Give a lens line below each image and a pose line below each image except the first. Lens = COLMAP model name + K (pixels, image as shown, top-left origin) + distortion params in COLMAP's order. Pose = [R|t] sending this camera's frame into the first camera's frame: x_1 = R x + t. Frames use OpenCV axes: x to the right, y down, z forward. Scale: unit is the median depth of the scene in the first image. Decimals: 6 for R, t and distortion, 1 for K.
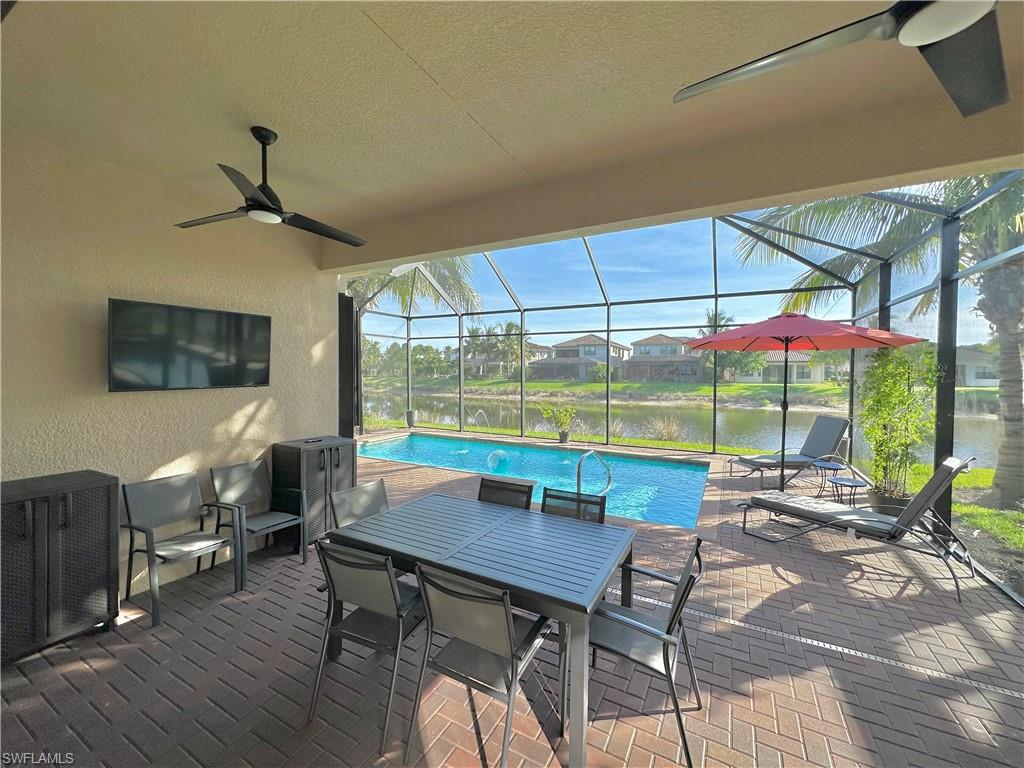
lens RADIAL K [[410.1, 0, 509.4], [0, 410.1, 386.3], [0, 0, 1]] dist [-0.001565, 0.000501]
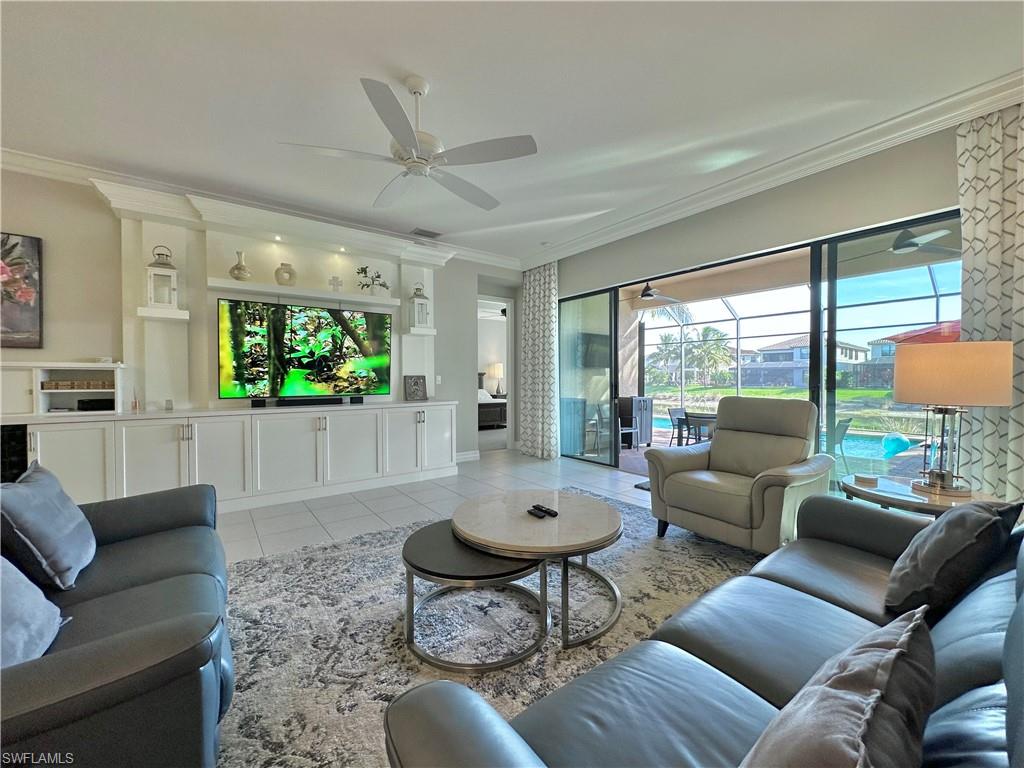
lens RADIAL K [[410.1, 0, 512.8], [0, 410.1, 384.0], [0, 0, 1]] dist [-0.001565, 0.000501]
pose [[0.907797, -0.002189, -0.419404, -0.052286], [-0.009440, 0.999626, -0.025652, 0.041342], [0.419303, 0.027246, 0.907437, -0.331459]]
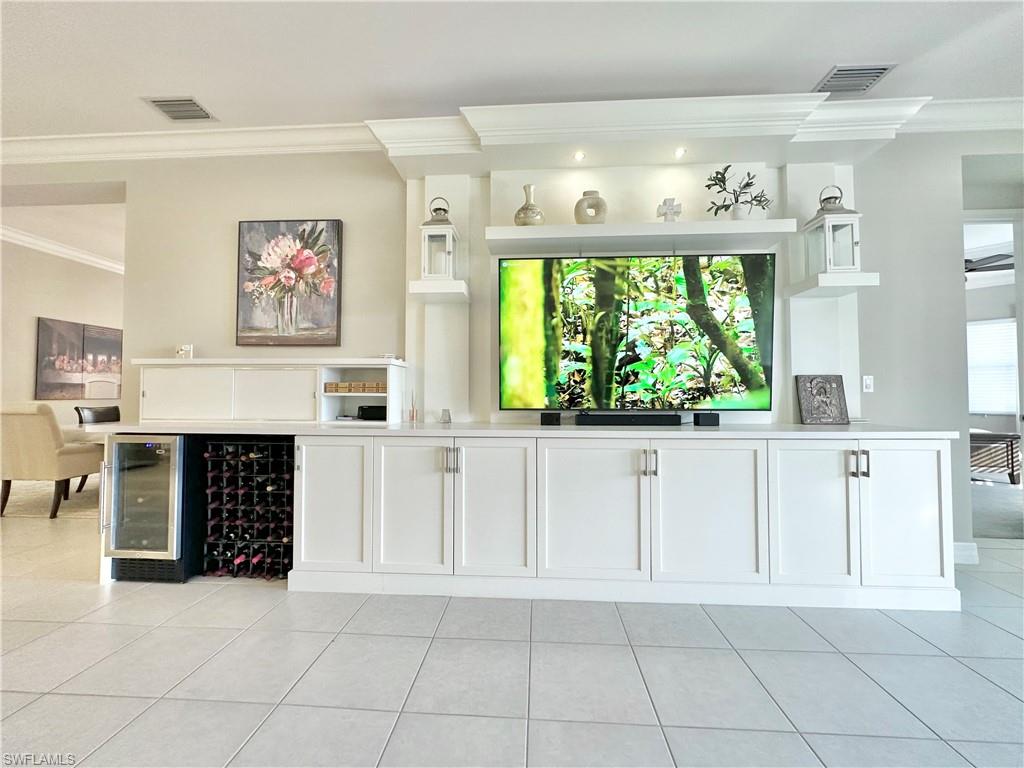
lens RADIAL K [[410.1, 0, 509.2], [0, 410.1, 383.8], [0, 0, 1]] dist [-0.001565, 0.000501]
pose [[0.419764, -0.030104, -0.907134, -0.194032], [-0.036551, 0.998078, -0.050036, 0.043797], [0.906897, 0.054160, 0.417857, -0.226024]]
